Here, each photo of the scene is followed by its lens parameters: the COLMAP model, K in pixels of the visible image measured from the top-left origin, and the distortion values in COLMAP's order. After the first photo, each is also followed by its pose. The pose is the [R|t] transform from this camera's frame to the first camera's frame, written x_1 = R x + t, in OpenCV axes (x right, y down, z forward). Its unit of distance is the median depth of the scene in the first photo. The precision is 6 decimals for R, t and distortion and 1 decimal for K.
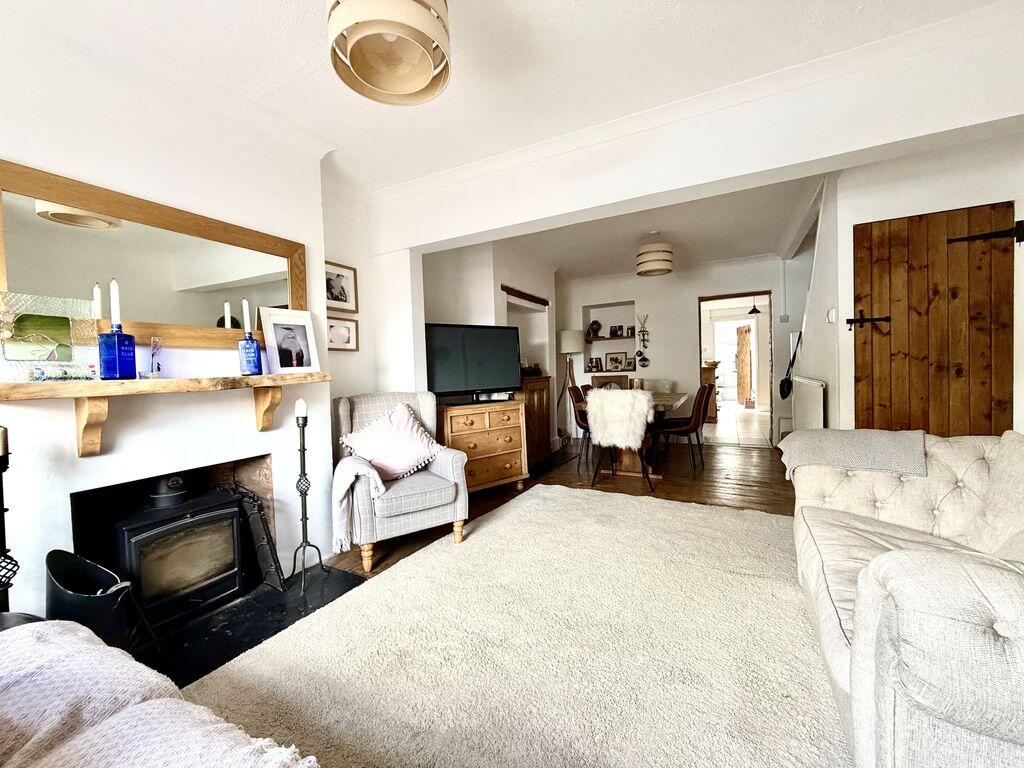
lens RADIAL K [[405.2, 0, 507.6], [0, 405.2, 381.7], [0, 0, 1]] dist [-0.001696, 0.000039]
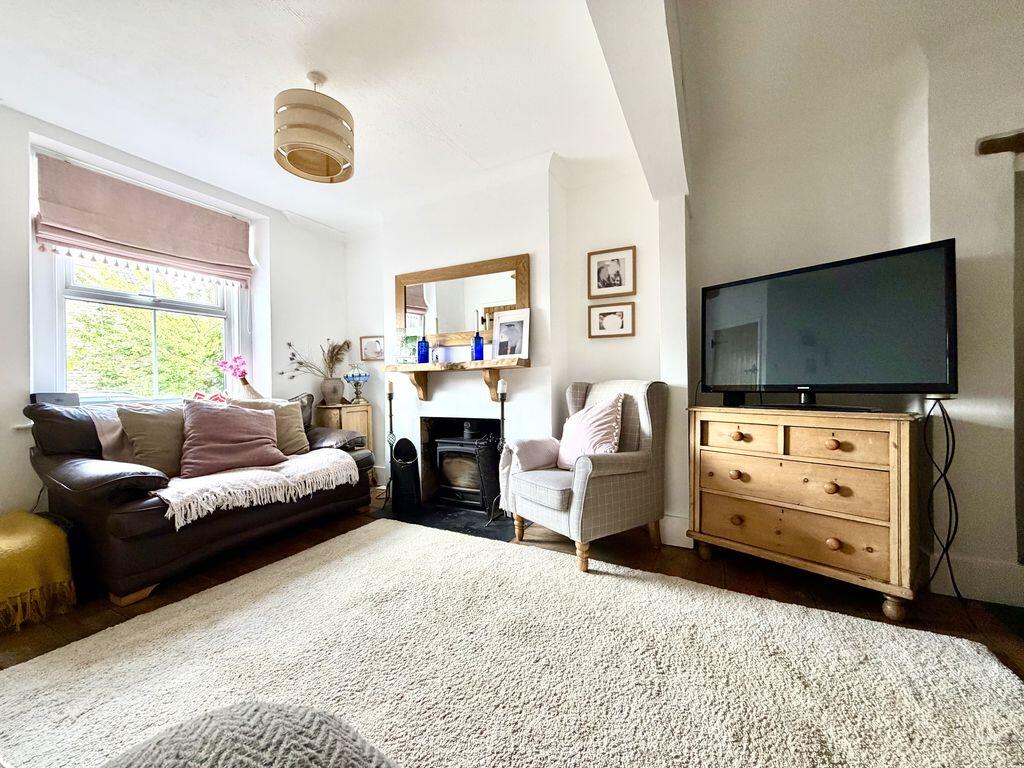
lens RADIAL K [[405.2, 0, 507.6], [0, 405.2, 381.7], [0, 0, 1]] dist [-0.001696, 0.000039]
pose [[0.028445, 0.027912, -0.999206, 0.758091], [-0.019555, 0.999434, 0.027361, 0.013293], [0.999404, 0.018761, 0.028974, 0.961074]]
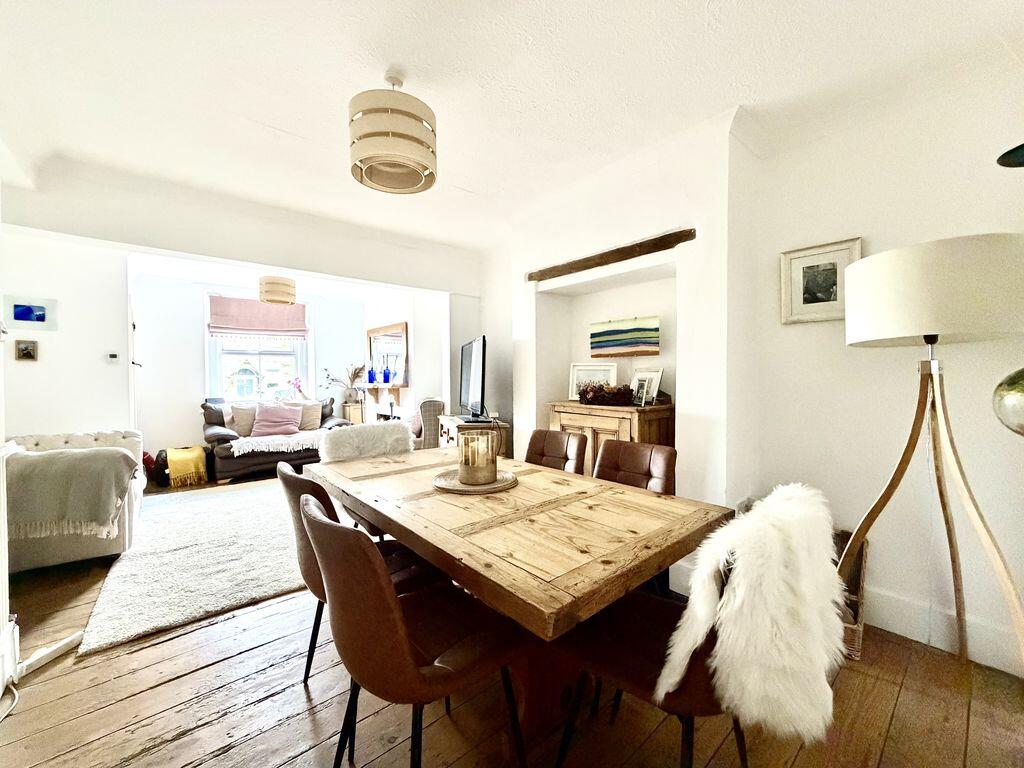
lens RADIAL K [[405.2, 0, 507.6], [0, 405.2, 381.7], [0, 0, 1]] dist [-0.001696, 0.000039]
pose [[-0.350163, 0.050624, -0.935320, 1.354305], [-0.014489, 0.998126, 0.059448, -0.175971], [0.936577, 0.034369, -0.348773, 2.341259]]
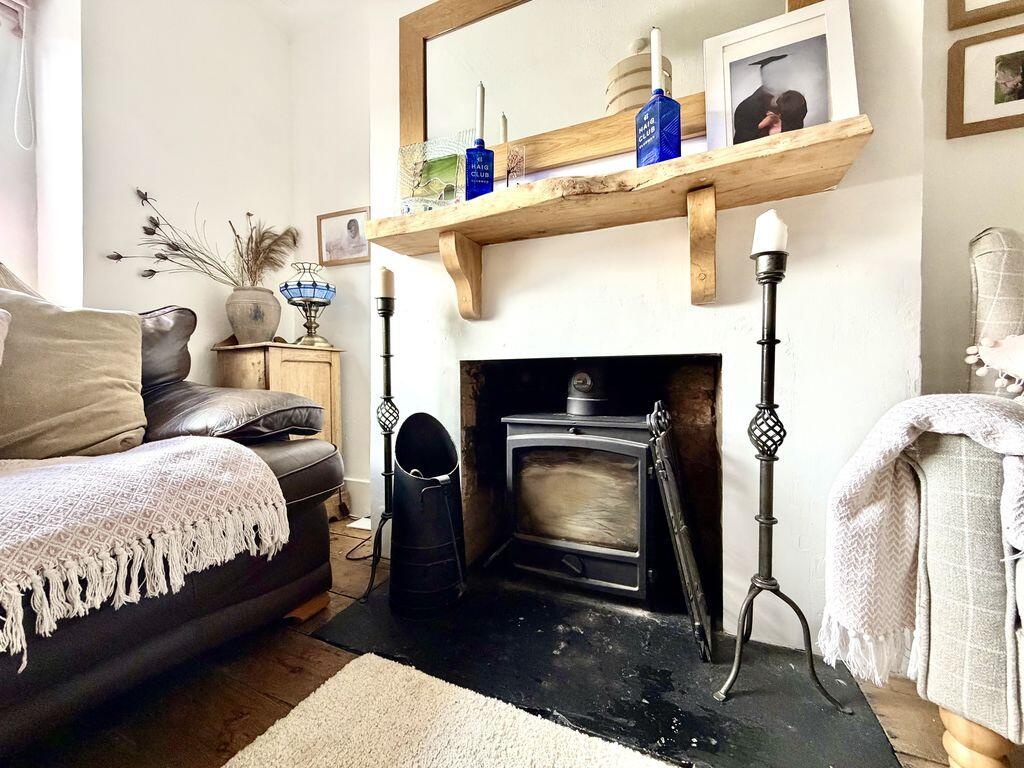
lens RADIAL K [[405.2, 0, 507.6], [0, 405.2, 381.7], [0, 0, 1]] dist [-0.001696, 0.000039]
pose [[0.083608, 0.031966, -0.995986, -0.134789], [-0.031832, 0.999061, 0.029393, 0.200422], [0.995990, 0.029246, 0.084547, 0.704509]]
